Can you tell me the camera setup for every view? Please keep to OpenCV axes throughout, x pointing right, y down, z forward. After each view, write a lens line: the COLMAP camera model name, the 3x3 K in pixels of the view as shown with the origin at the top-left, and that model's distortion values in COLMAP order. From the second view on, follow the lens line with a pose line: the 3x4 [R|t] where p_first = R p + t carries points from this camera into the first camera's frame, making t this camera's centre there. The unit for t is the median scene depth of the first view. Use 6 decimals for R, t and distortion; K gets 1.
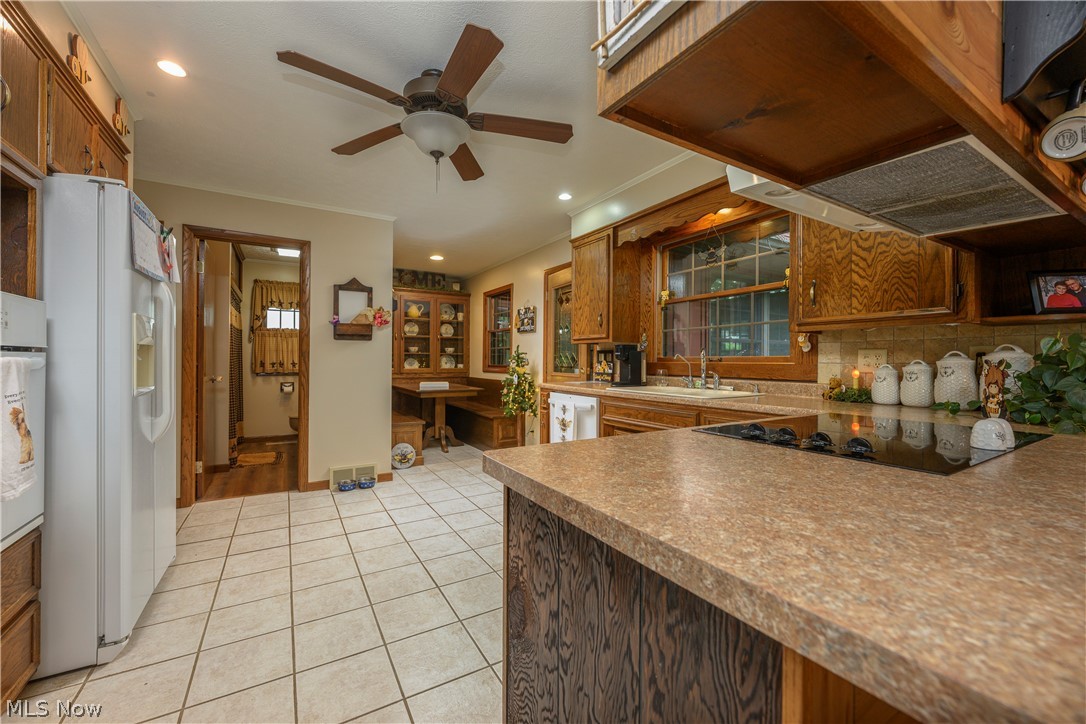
lens RADIAL K [[430.2, 0, 541.6], [0, 430.2, 360.0], [0, 0, 1]] dist [-0.001203, -0.000125]
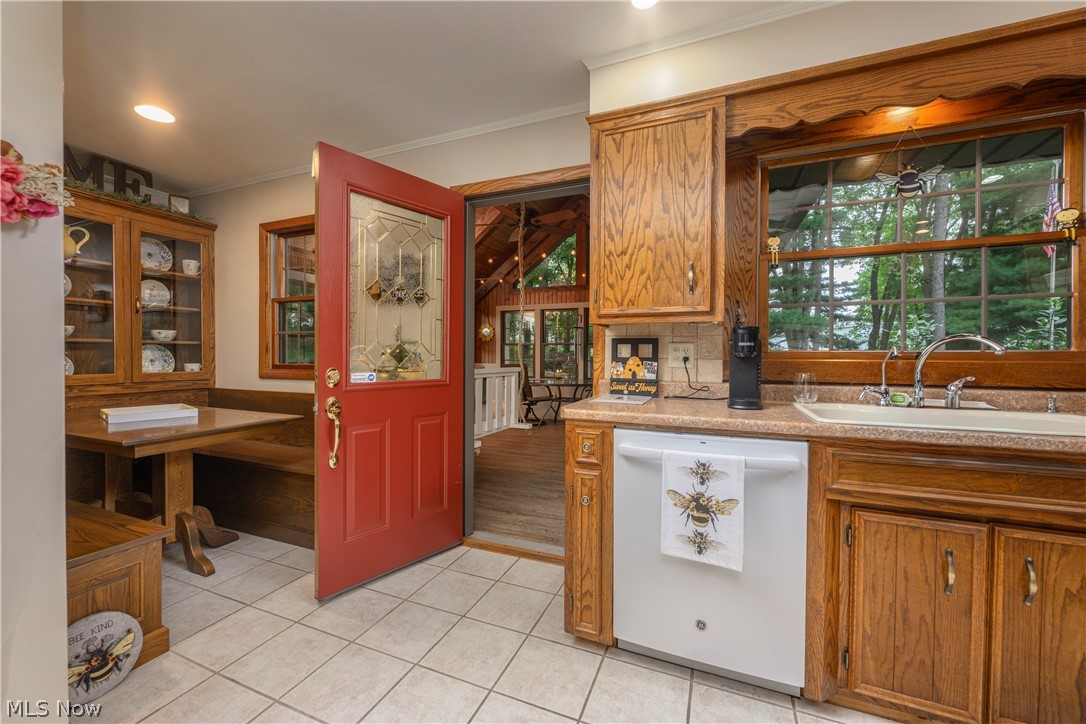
lens RADIAL K [[430.2, 0, 541.6], [0, 430.2, 360.0], [0, 0, 1]] dist [-0.001203, -0.000125]
pose [[0.804792, -0.011103, 0.593454, -0.280979], [0.000699, 0.999842, 0.017759, -0.004654], [-0.593557, -0.013877, 0.804672, 0.636968]]
